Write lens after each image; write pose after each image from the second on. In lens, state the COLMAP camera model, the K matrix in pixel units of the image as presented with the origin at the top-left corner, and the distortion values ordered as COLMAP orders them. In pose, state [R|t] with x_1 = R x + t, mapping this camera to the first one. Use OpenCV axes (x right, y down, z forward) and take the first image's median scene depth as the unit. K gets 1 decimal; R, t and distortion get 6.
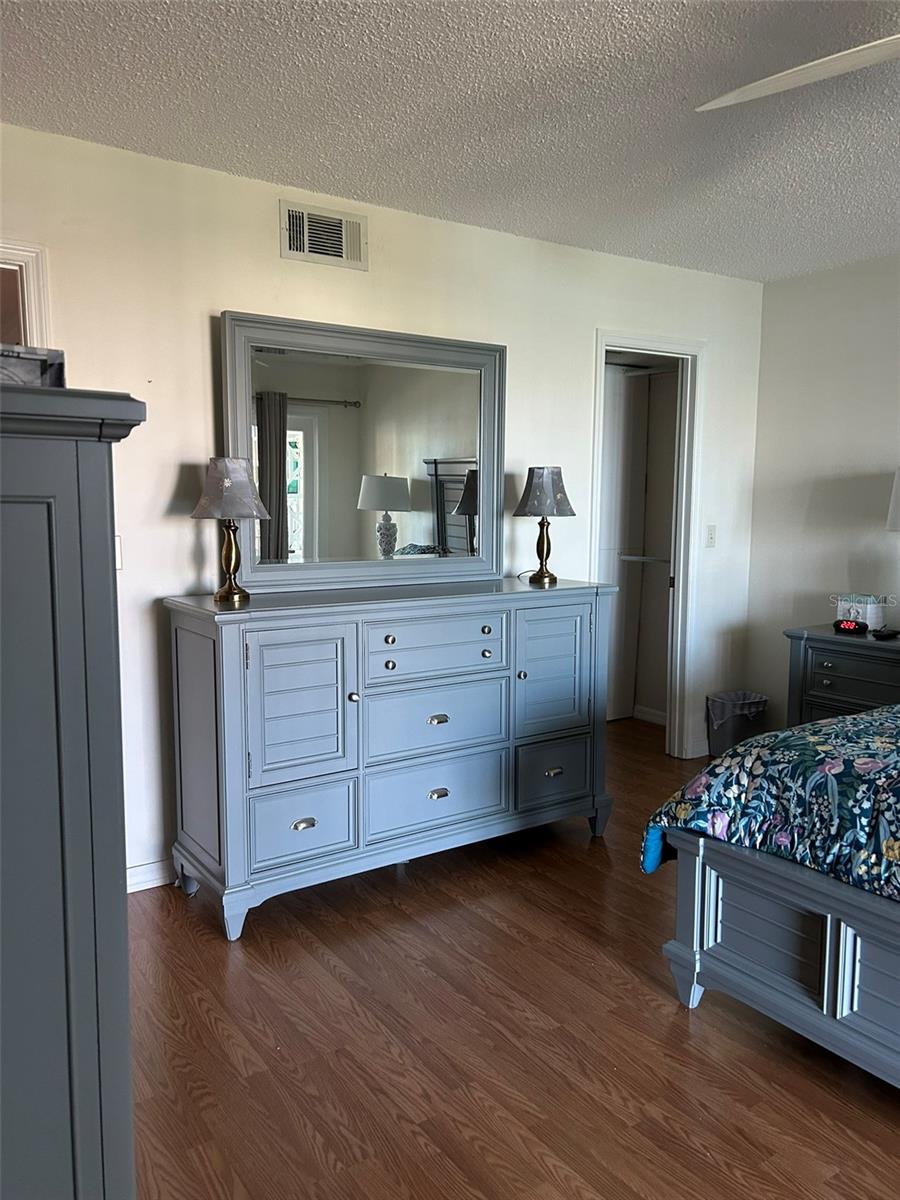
lens RADIAL K [[905.0, 0, 450.0], [0, 905.0, 600.0], [0, 0, 1]] dist [0.035479, -0.001531]
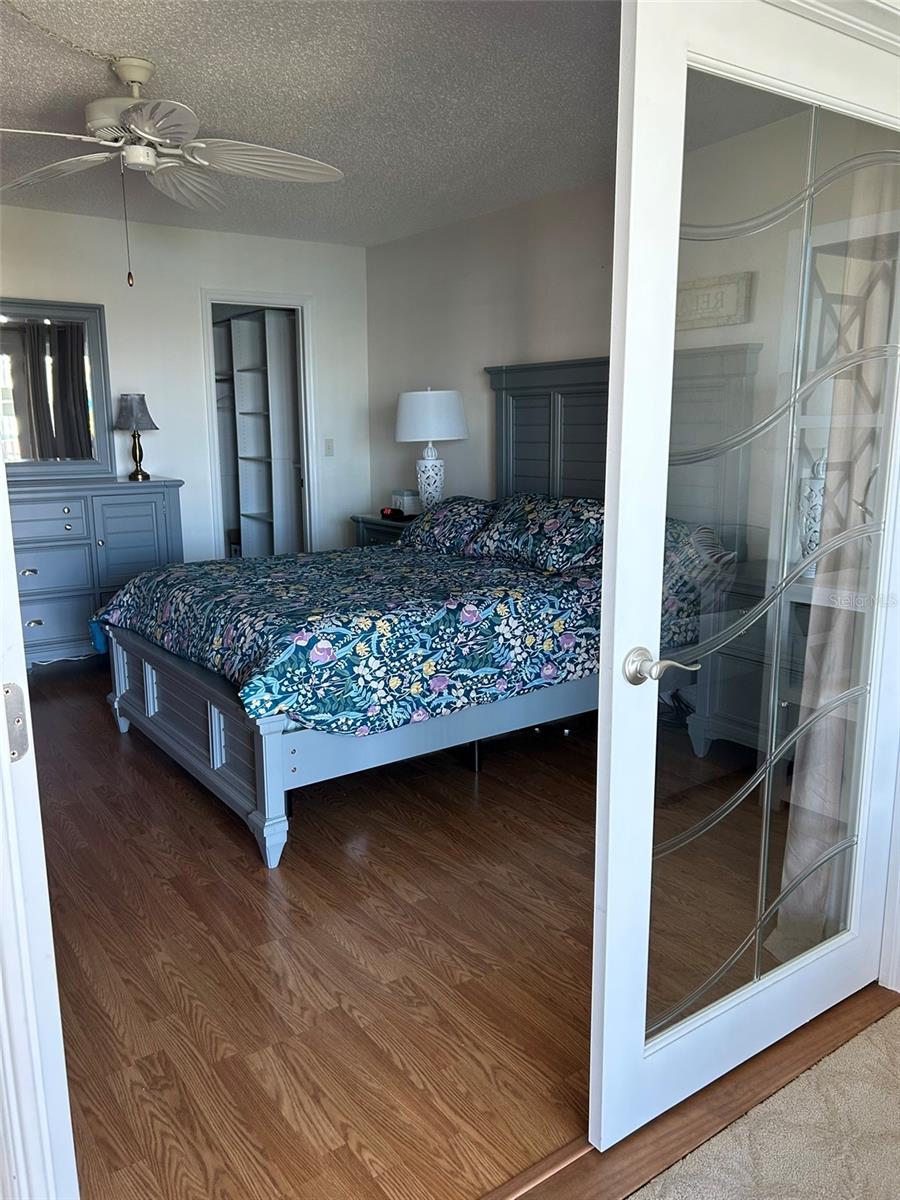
lens RADIAL K [[905.0, 0, 450.0], [0, 905.0, 600.0], [0, 0, 1]] dist [0.035479, -0.001531]
pose [[0.999800, -0.006150, 0.019045, 0.549816], [0.004581, 0.996672, 0.081381, 0.054698], [-0.019482, -0.081278, 0.996501, -0.406806]]
